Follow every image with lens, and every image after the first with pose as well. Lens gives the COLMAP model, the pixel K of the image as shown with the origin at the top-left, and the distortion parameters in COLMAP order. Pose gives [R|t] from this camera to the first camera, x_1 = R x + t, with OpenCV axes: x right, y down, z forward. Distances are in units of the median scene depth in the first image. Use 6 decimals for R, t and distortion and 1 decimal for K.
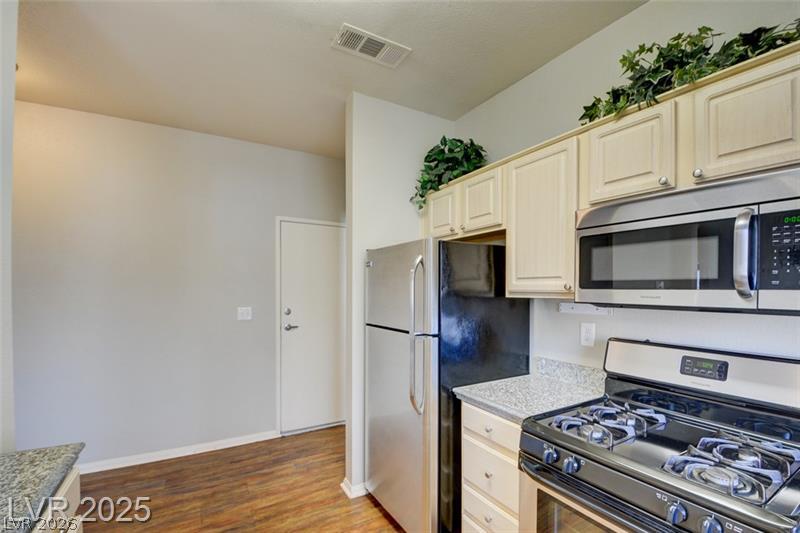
lens RADIAL K [[361.1, 0, 405.8], [0, 361.1, 283.8], [0, 0, 1]] dist [-0.000352, -0.000659]
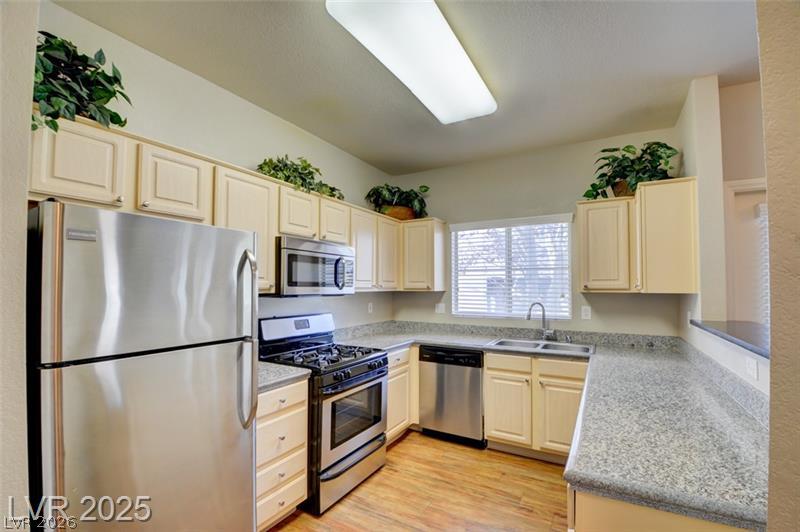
lens RADIAL K [[354.5, 0, 393.9], [0, 354.5, 279.4], [0, 0, 1]] dist [-0.000711, -0.000731]
pose [[-0.481816, 0.016131, 0.876124, -0.926689], [-0.013193, 0.999584, -0.025660, 0.013552], [-0.876173, -0.023922, -0.481403, 1.140504]]
